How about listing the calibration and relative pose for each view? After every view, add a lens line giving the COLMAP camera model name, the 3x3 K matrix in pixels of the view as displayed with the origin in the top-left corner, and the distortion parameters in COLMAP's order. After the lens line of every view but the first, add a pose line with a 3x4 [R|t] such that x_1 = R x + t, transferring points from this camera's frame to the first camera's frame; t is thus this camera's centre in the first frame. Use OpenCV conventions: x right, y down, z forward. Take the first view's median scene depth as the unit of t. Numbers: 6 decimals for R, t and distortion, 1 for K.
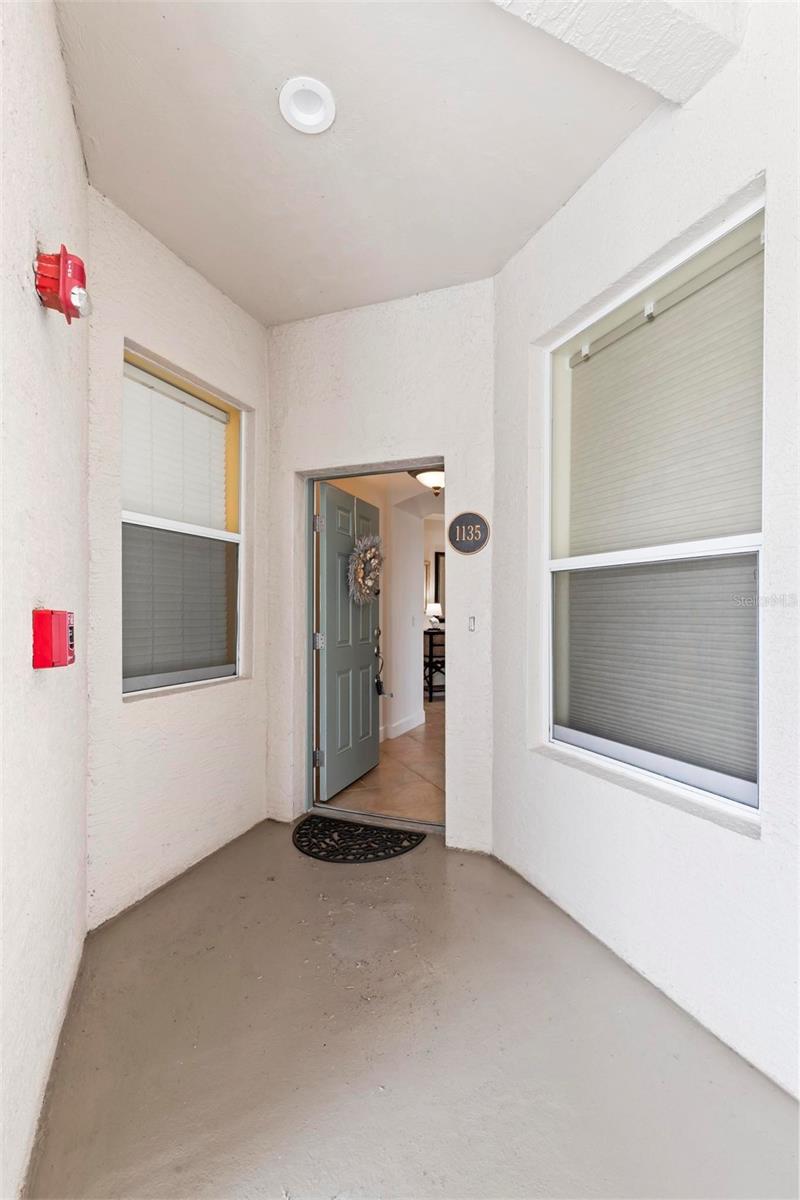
lens RADIAL K [[543.6, 0, 400.1], [0, 543.6, 602.2], [0, 0, 1]] dist [0.007264, -0.000215]
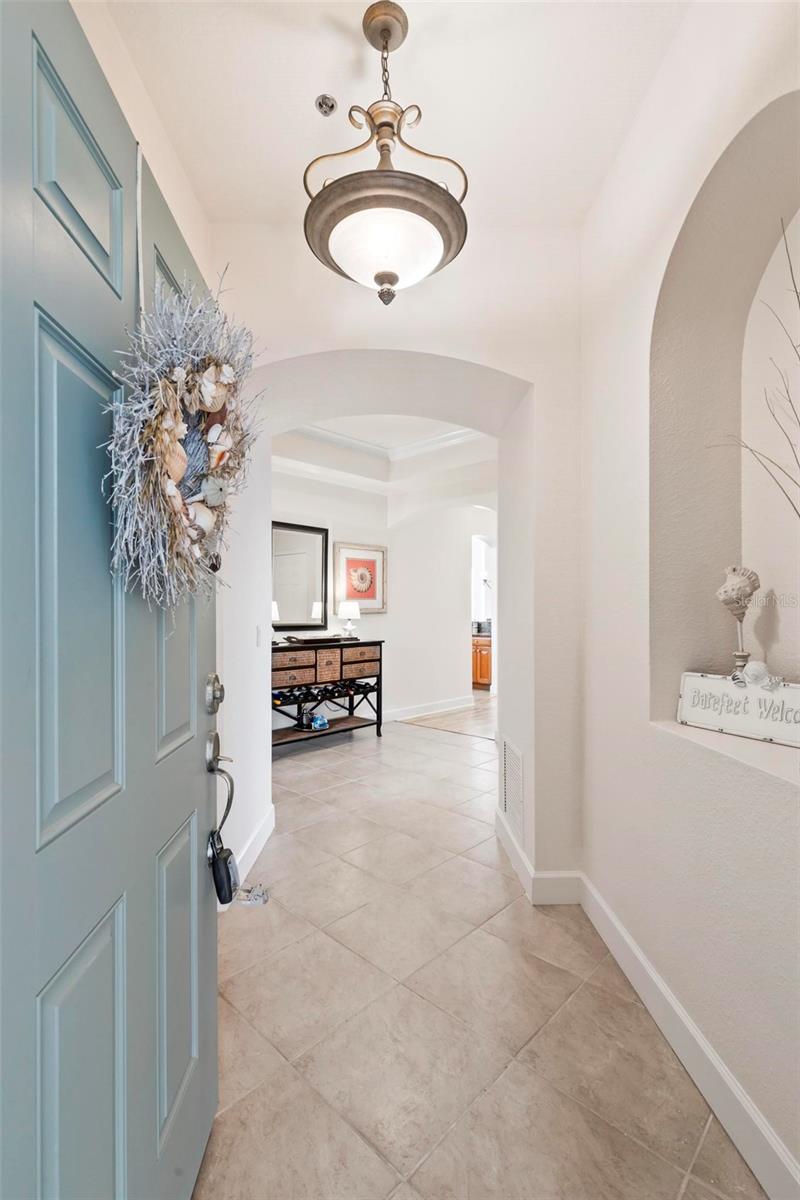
lens RADIAL K [[543.6, 0, 399.6], [0, 543.6, 601.9], [0, 0, 1]] dist [0.007264, -0.000215]
pose [[0.917616, -0.003416, 0.397453, -0.072116], [0.000788, 0.999977, 0.006776, 0.001848], [-0.397467, -0.005904, 0.917597, 0.719978]]
